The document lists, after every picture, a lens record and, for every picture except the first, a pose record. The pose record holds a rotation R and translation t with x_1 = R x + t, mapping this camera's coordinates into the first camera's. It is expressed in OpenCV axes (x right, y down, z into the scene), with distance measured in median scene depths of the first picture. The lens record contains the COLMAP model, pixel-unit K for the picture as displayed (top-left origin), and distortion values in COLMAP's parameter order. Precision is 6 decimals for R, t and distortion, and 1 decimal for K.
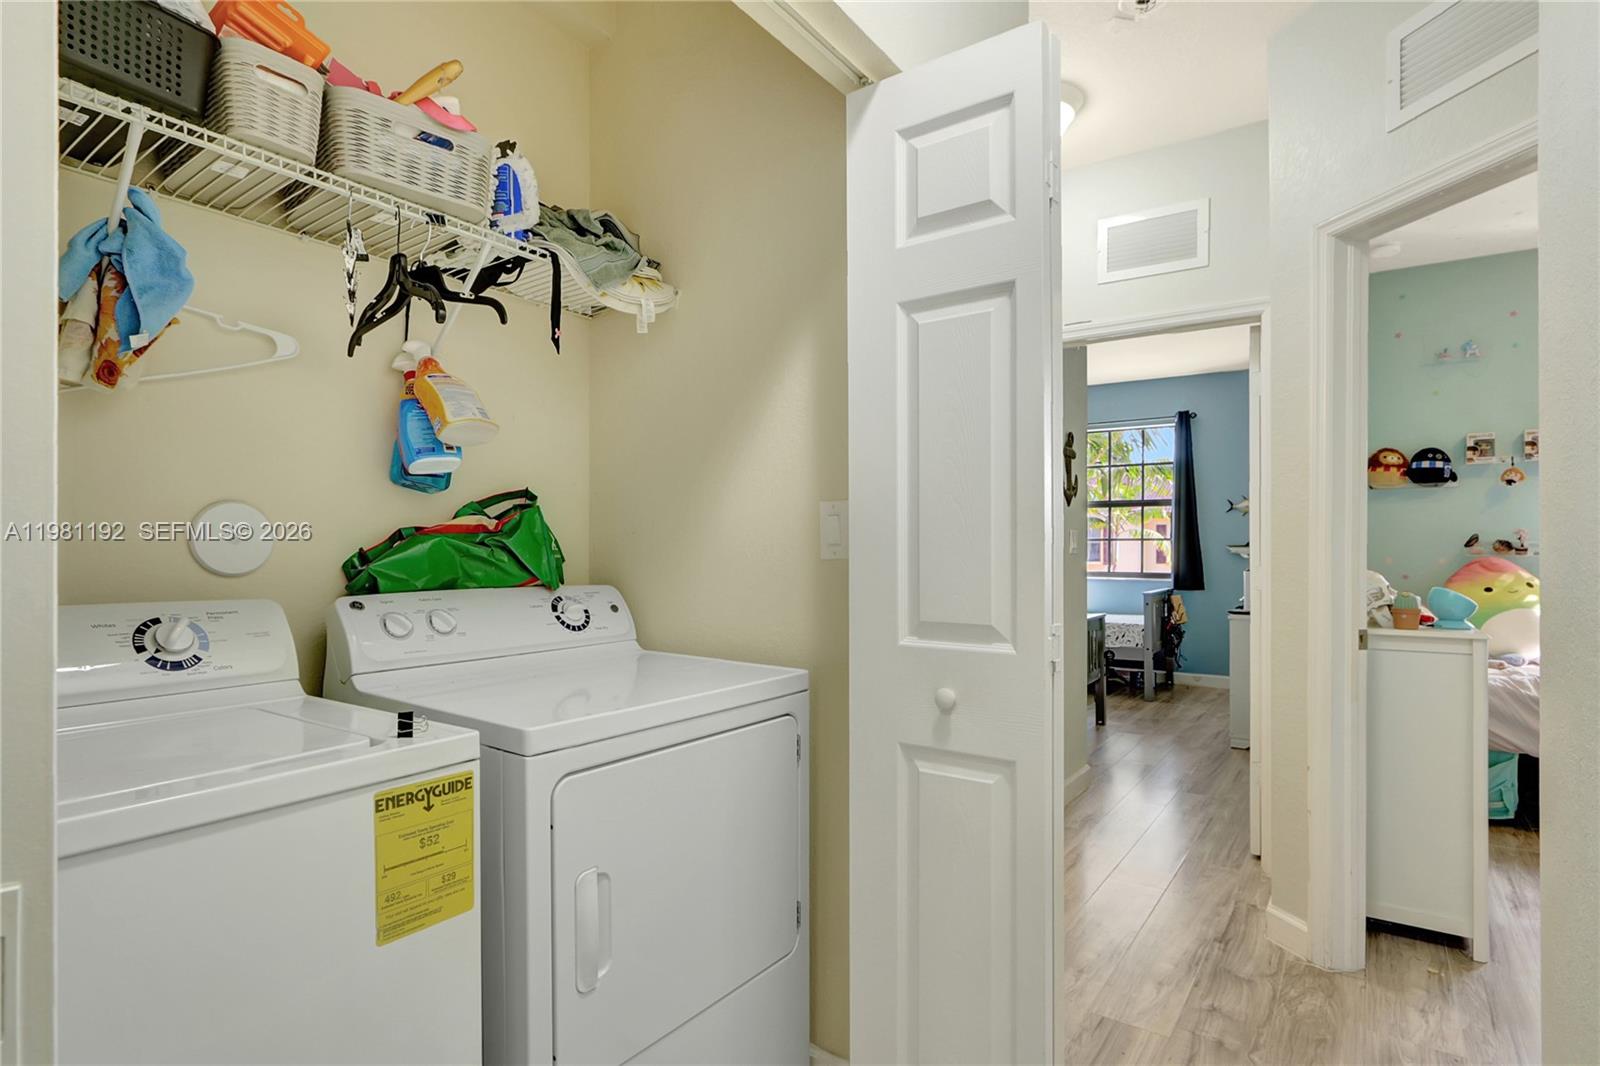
lens RADIAL K [[800.2, 0, 795.1], [0, 800.2, 536.9], [0, 0, 1]] dist [-0.014774, -0.000713]
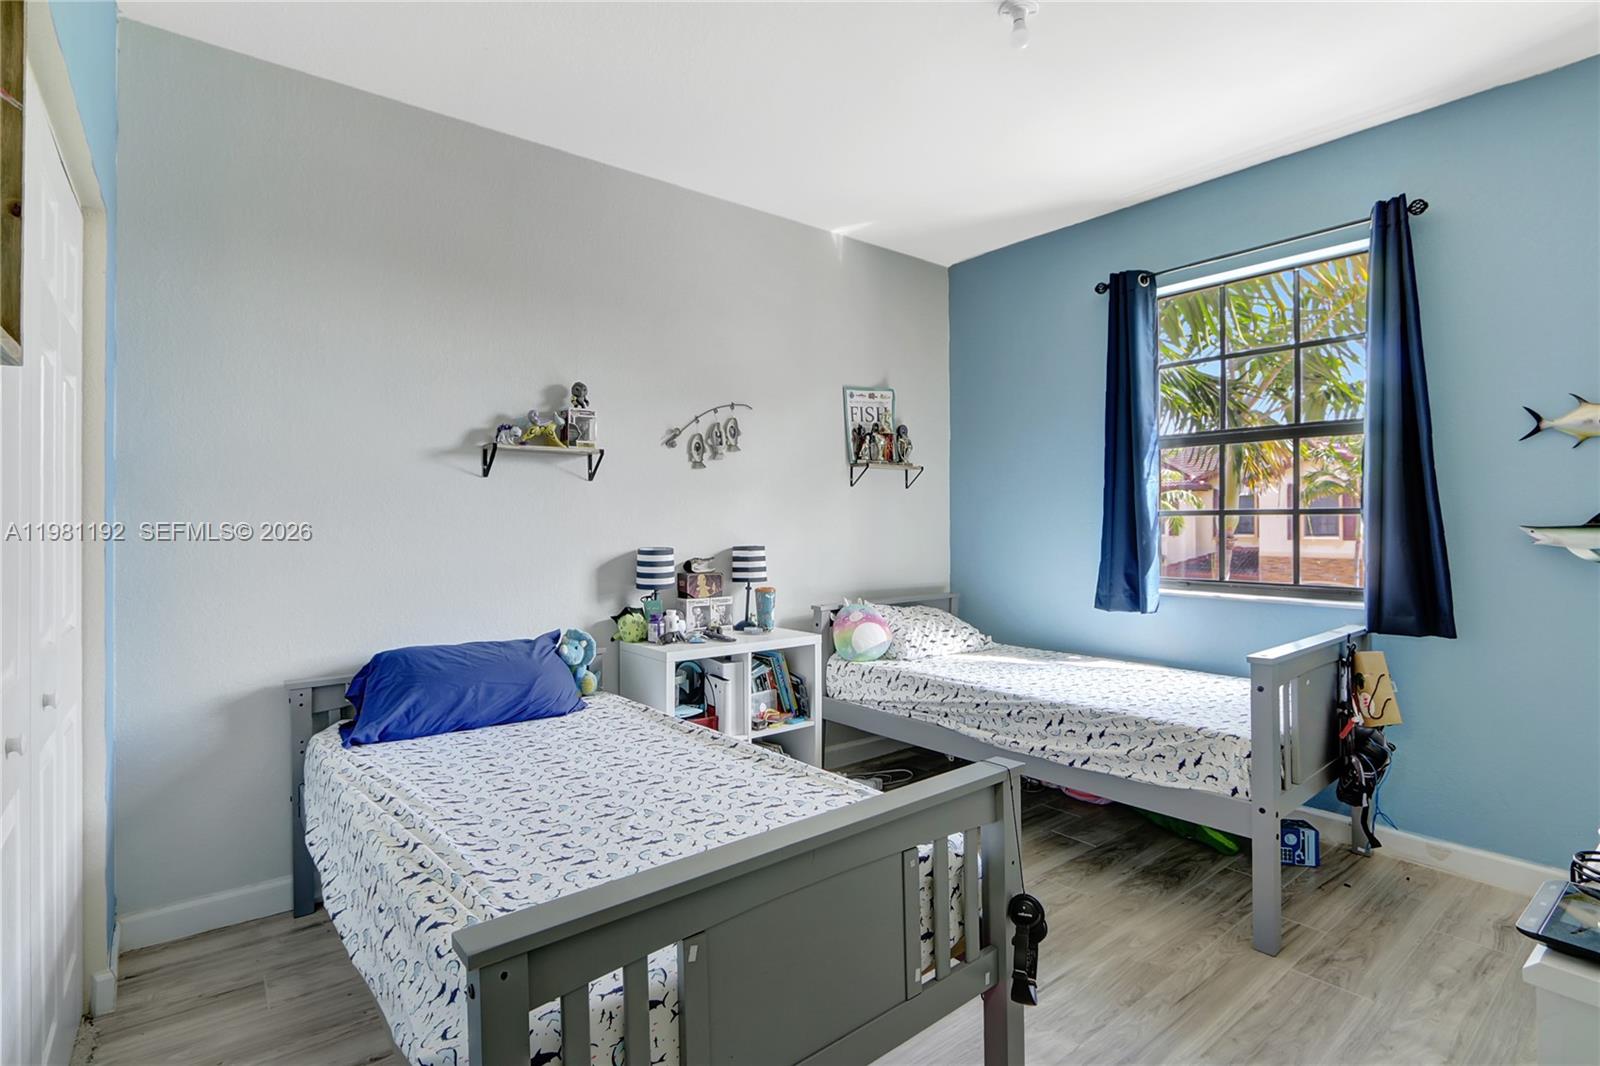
lens RADIAL K [[764.0, 0, 797.7], [0, 764.0, 519.7], [0, 0, 1]] dist [-0.004706, -0.000544]
pose [[0.960965, -0.017262, -0.276130, 0.317801], [0.019399, 0.999799, 0.005006, -0.000331], [0.275988, -0.010167, 0.961107, 0.570402]]
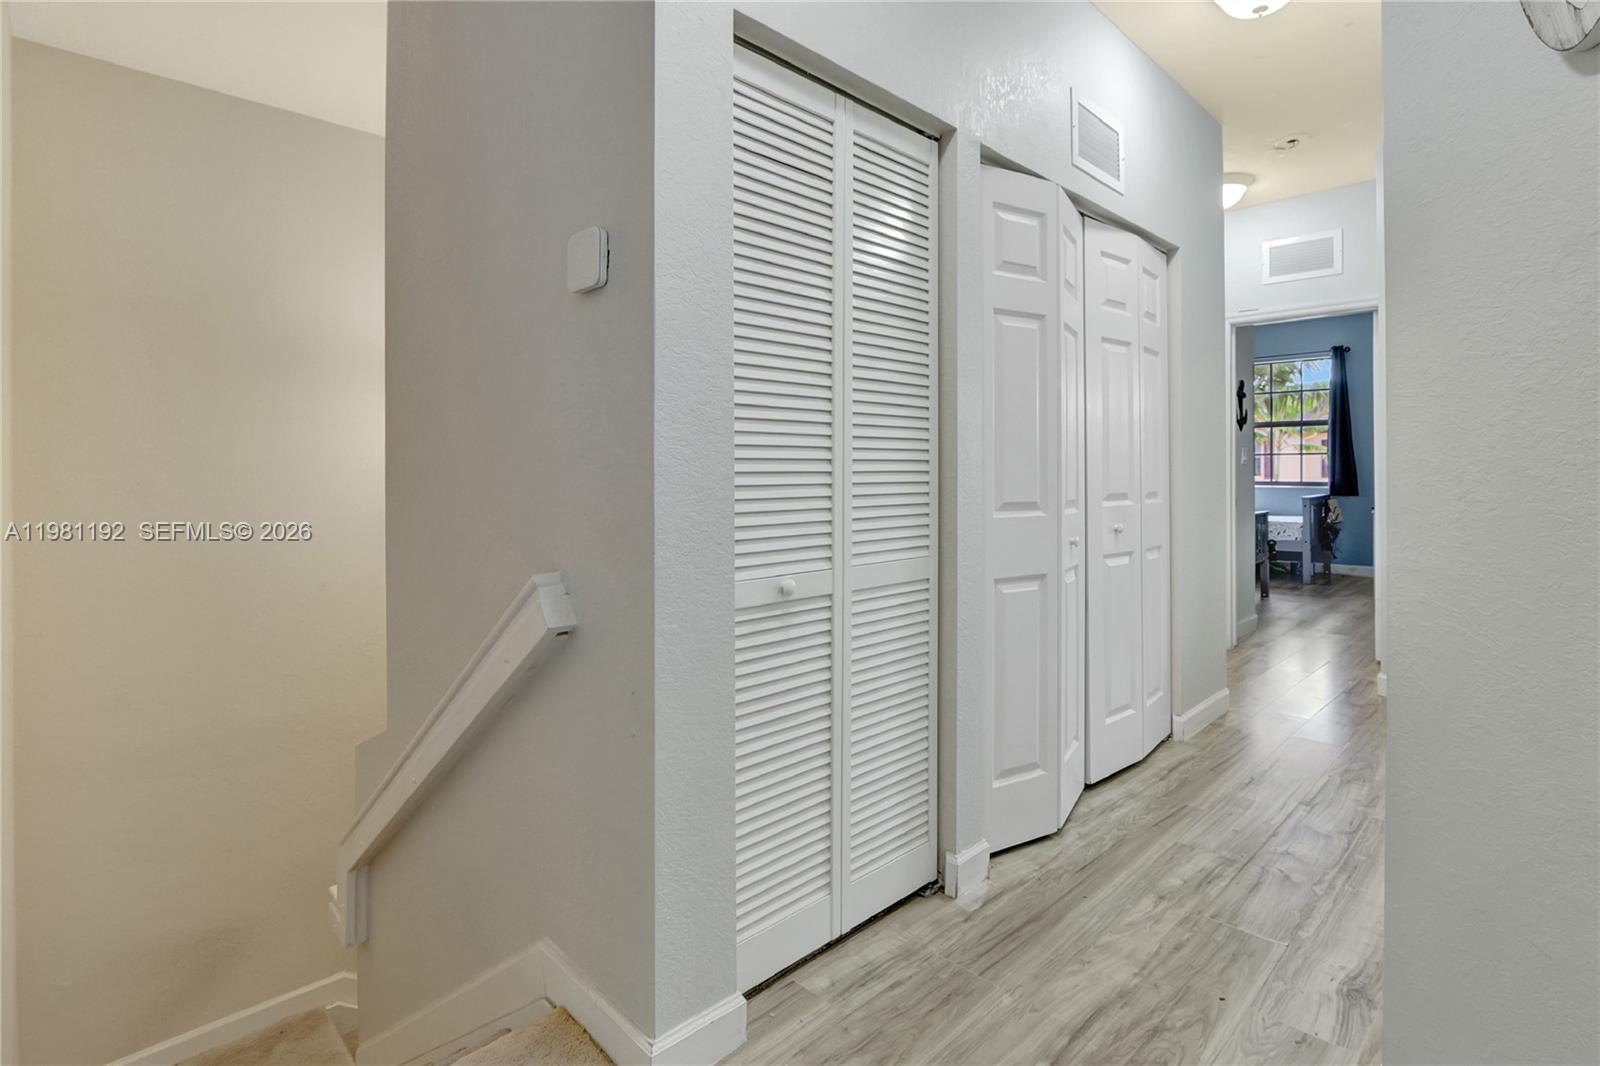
lens RADIAL K [[772.4, 0, 782.8], [0, 772.4, 462.2], [0, 0, 1]] dist [-0.020920, 0.000416]
pose [[0.981583, -0.009762, -0.190788, -0.120976], [0.011274, 0.999913, 0.006842, -0.000881], [0.190705, -0.008867, 0.981607, -0.302988]]
